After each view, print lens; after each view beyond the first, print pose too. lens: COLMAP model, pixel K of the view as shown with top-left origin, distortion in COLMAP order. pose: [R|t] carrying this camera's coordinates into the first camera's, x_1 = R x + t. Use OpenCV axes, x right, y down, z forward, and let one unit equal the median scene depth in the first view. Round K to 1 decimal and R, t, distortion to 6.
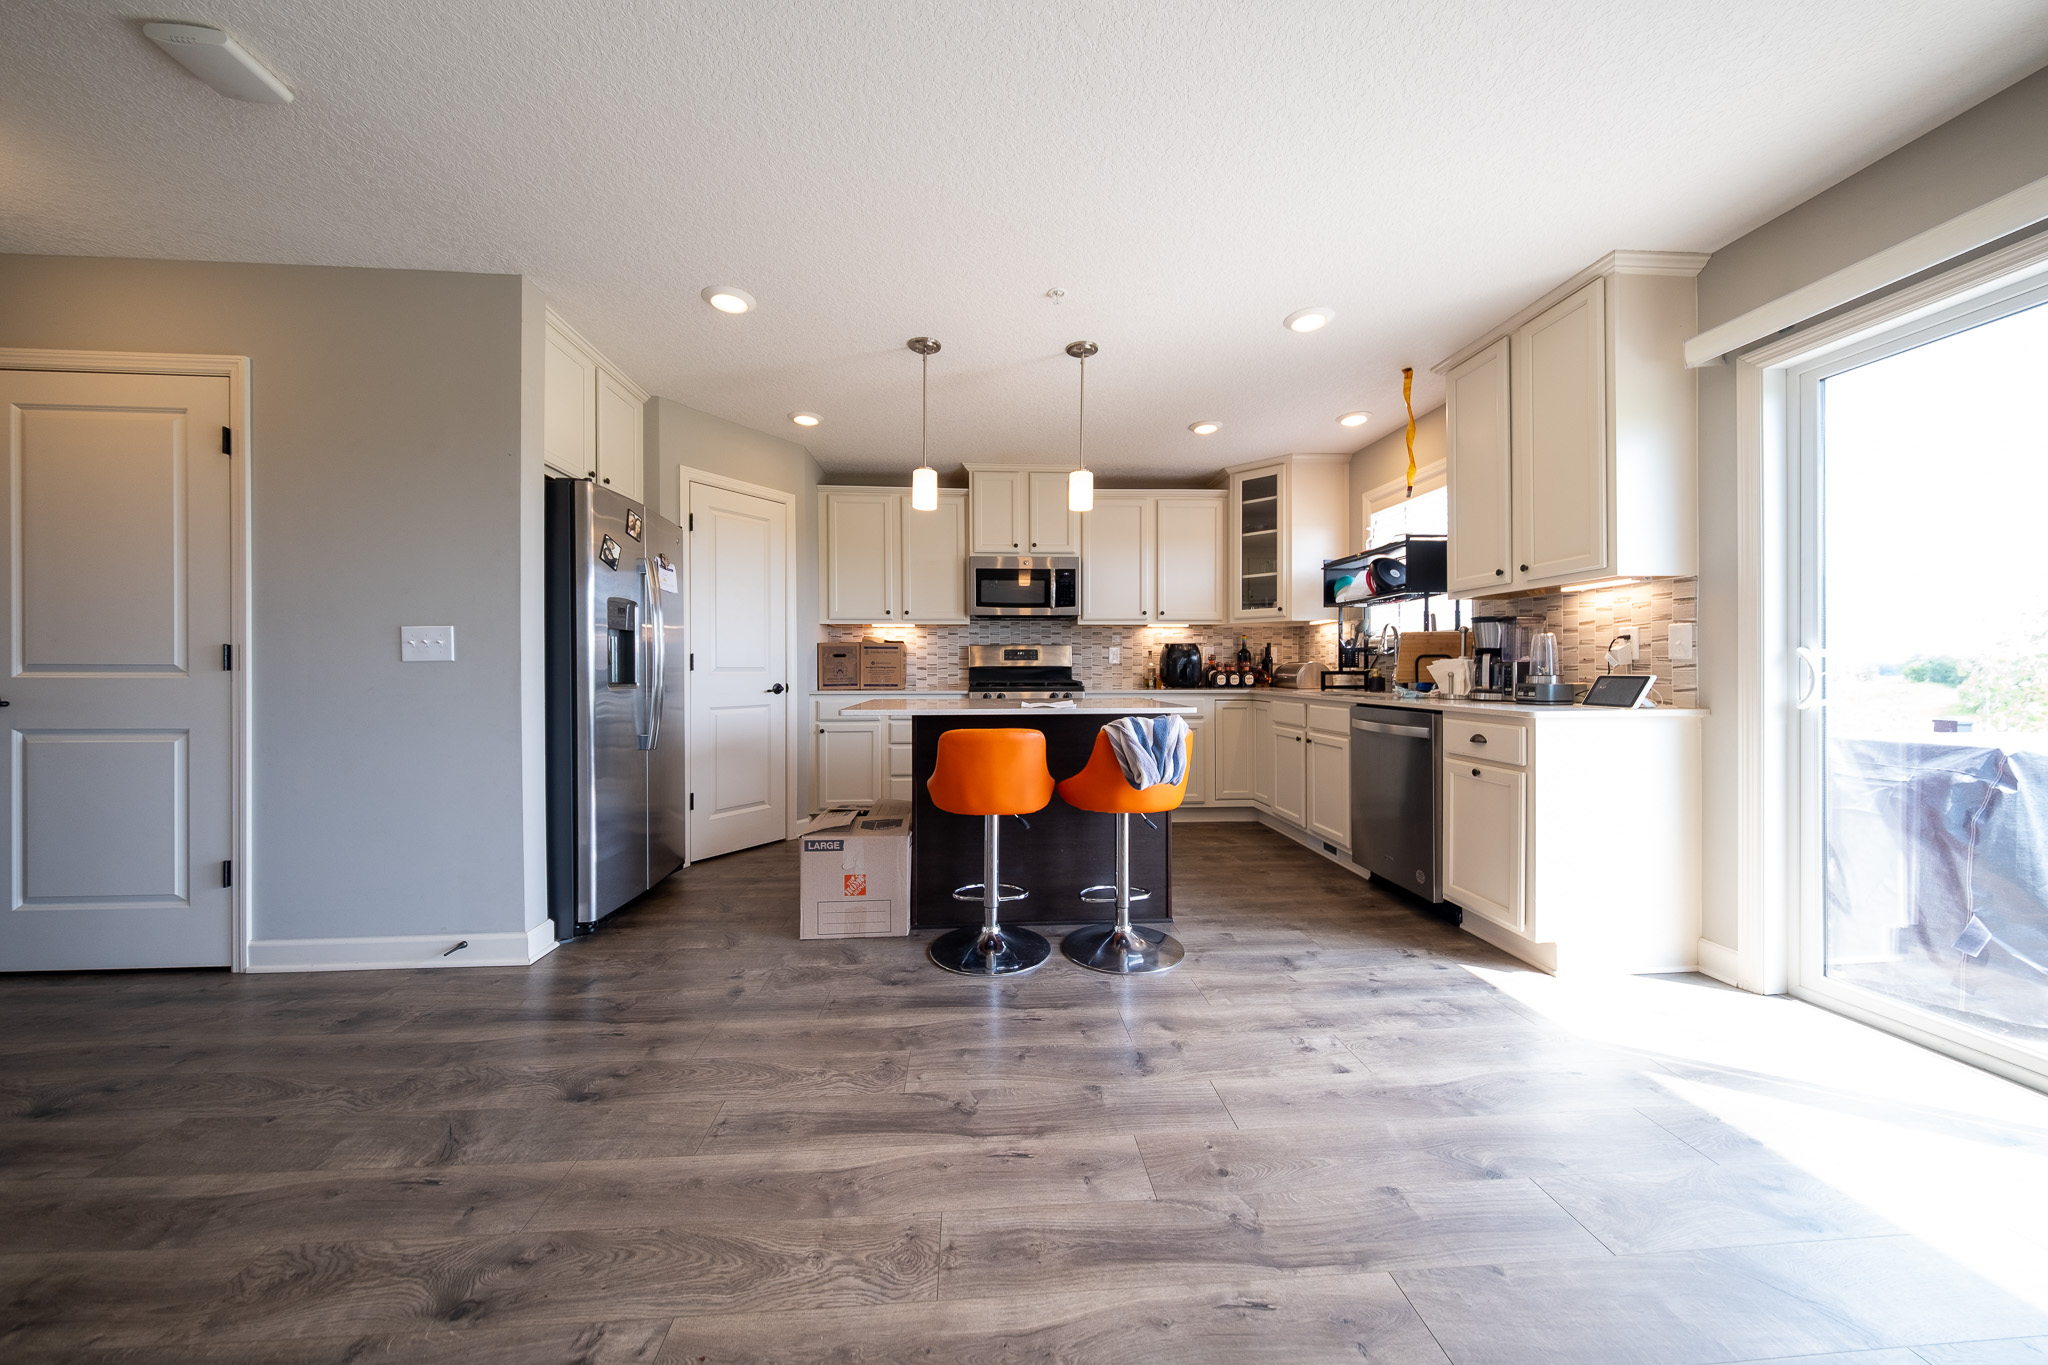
lens RADIAL K [[685.5, 0, 1017.2], [0, 685.5, 674.3], [0, 0, 1]] dist [0.009229, -0.006102]
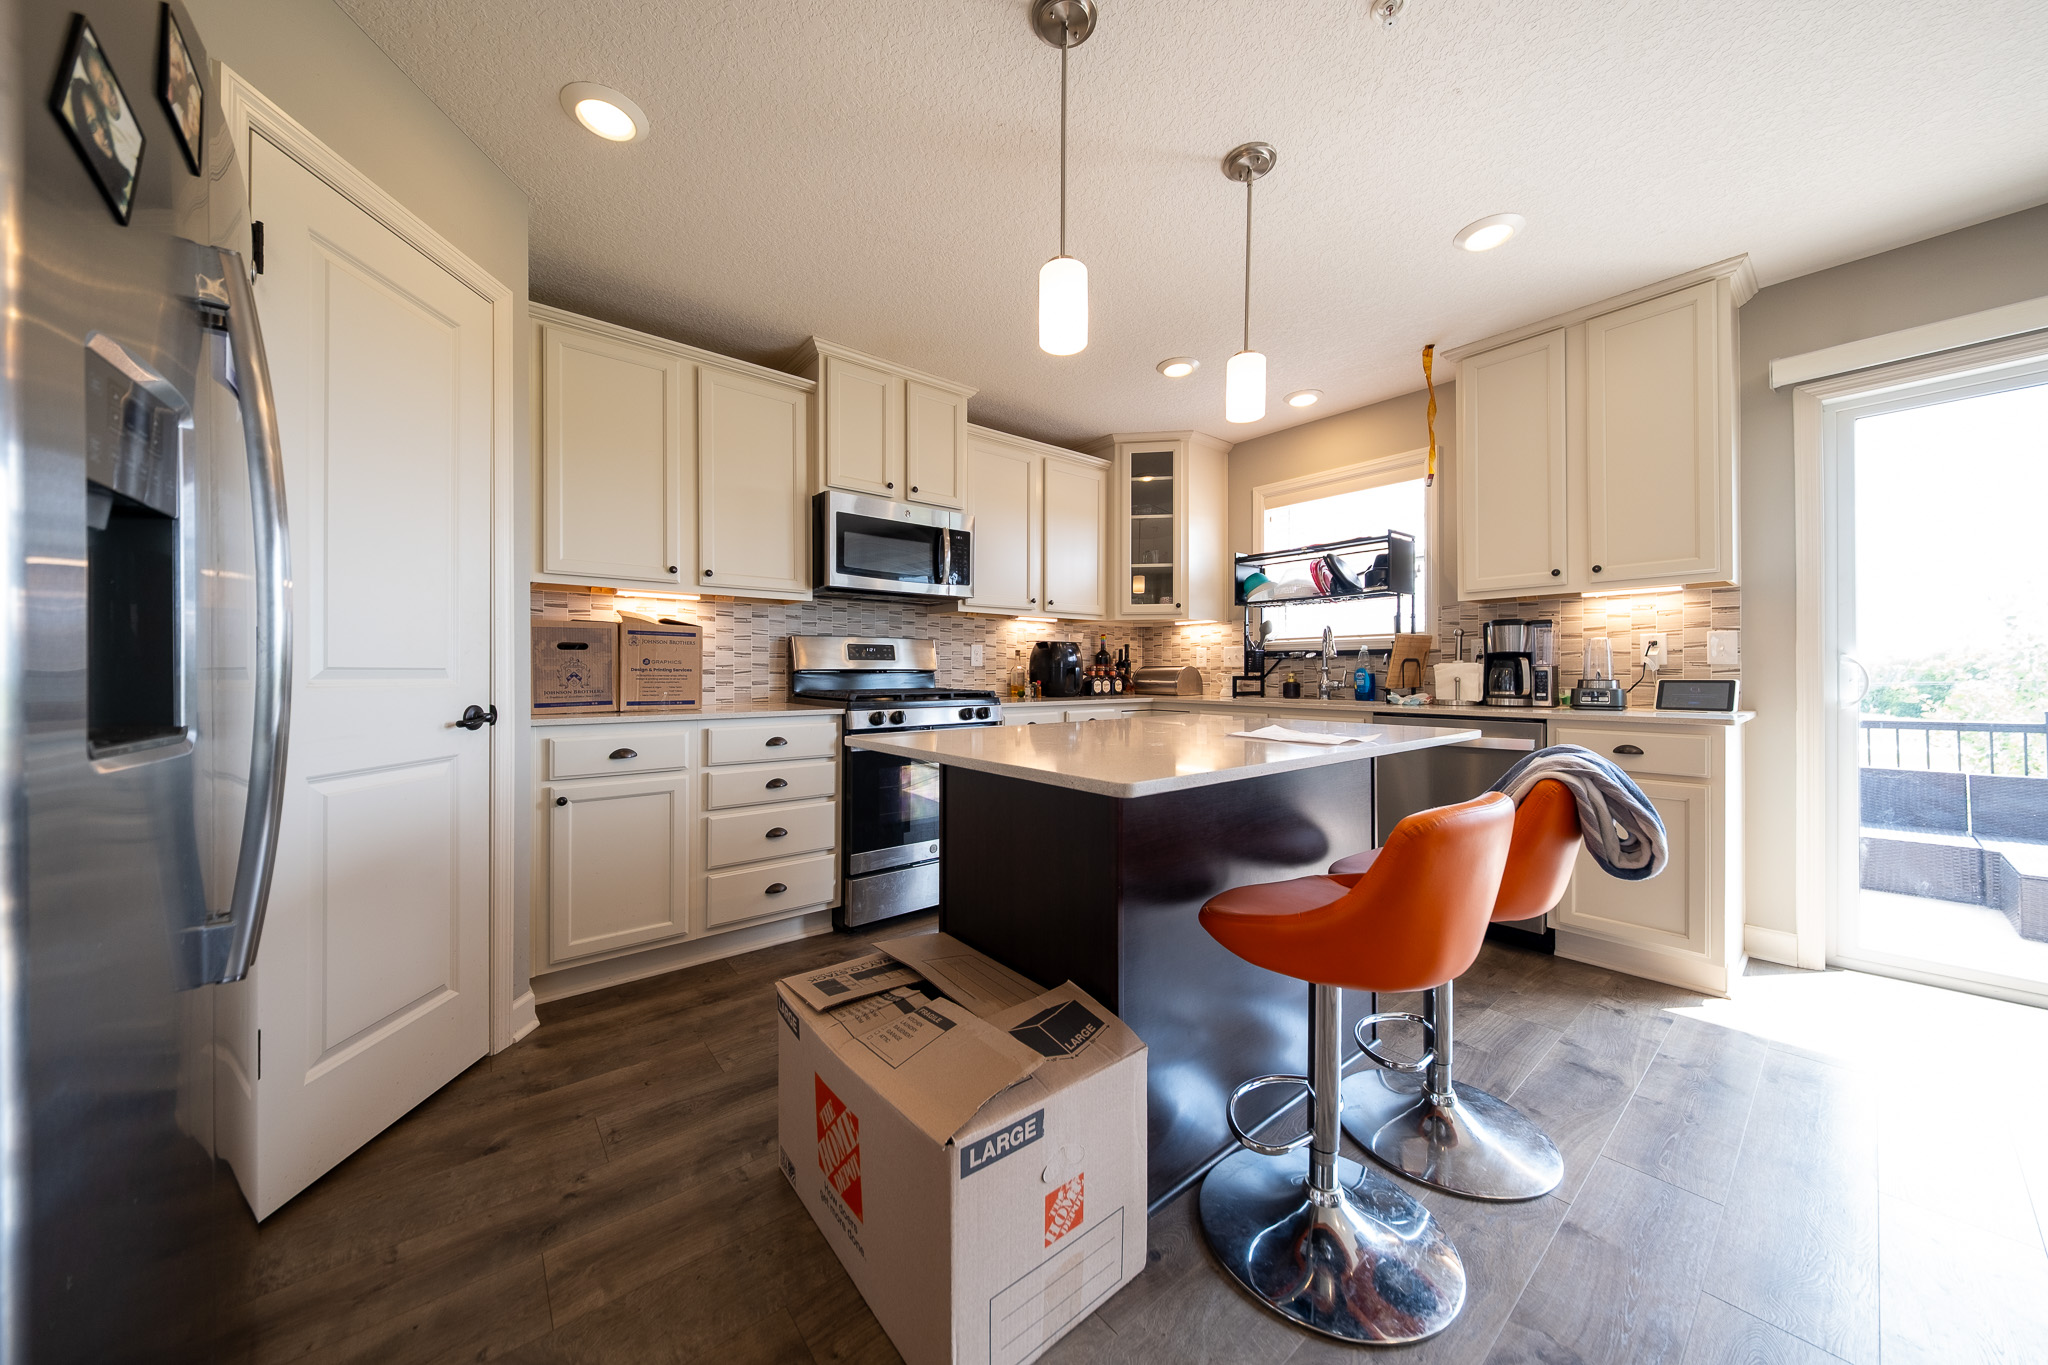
lens RADIAL K [[685.5, 0, 1017.2], [0, 685.5, 674.3], [0, 0, 1]] dist [0.009229, -0.006102]
pose [[0.819705, 0.000422, 0.572785, -0.433220], [0.003653, 0.999976, -0.005964, -0.003465], [-0.572774, 0.006981, 0.819684, 0.604978]]
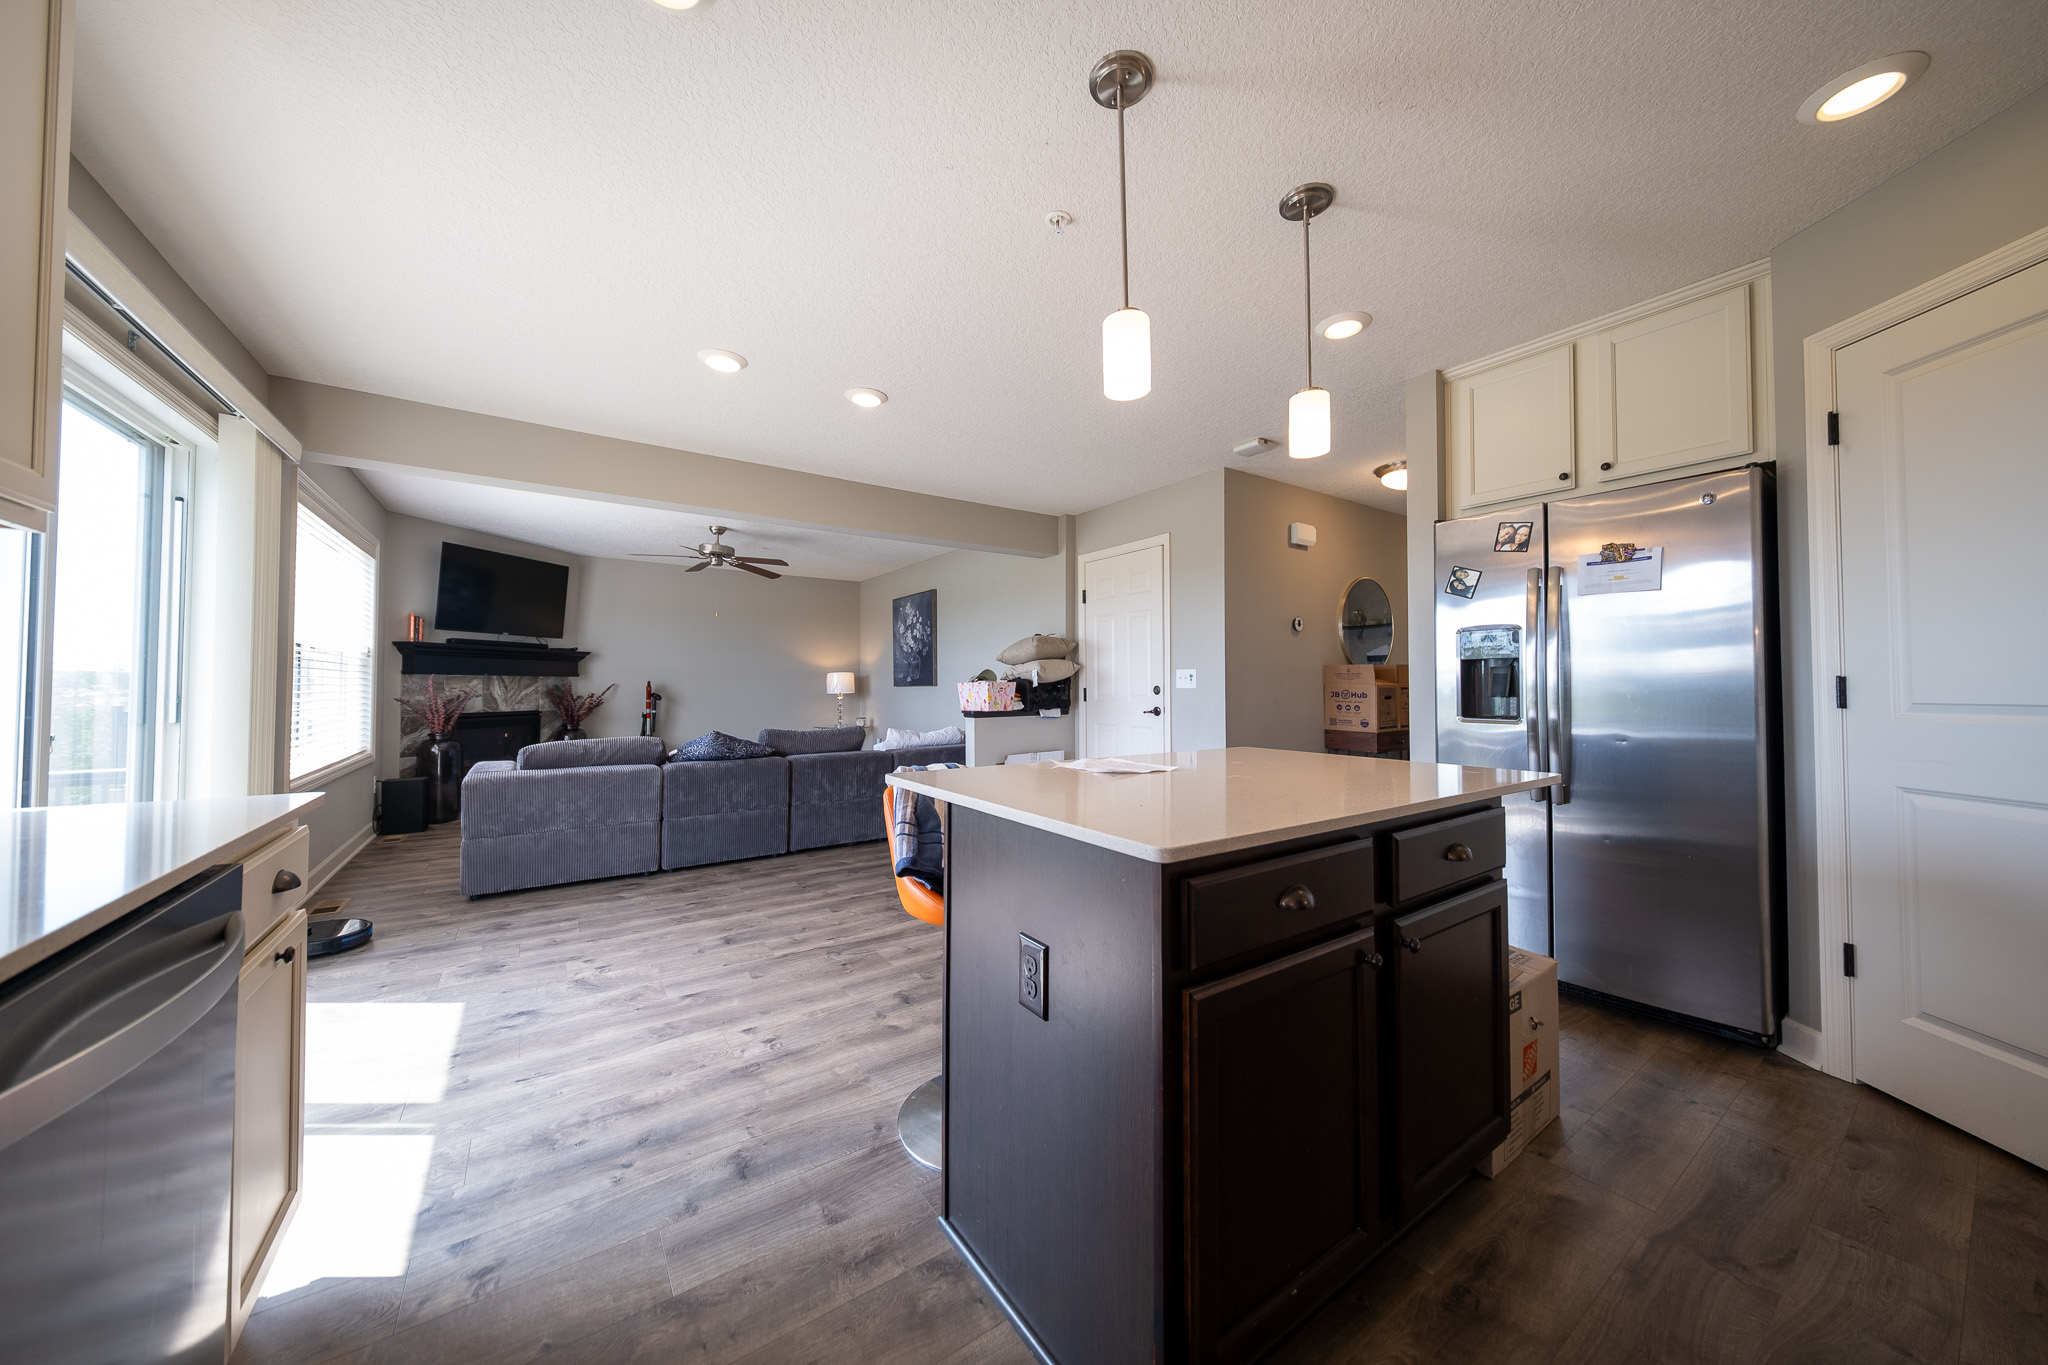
lens RADIAL K [[685.5, 0, 1017.2], [0, 685.5, 674.3], [0, 0, 1]] dist [0.009229, -0.006102]
pose [[-0.860177, -0.008967, -0.509917, 0.410580], [-0.001509, 0.999886, -0.015037, -0.026808], [0.509993, -0.012165, -0.860092, 1.373483]]
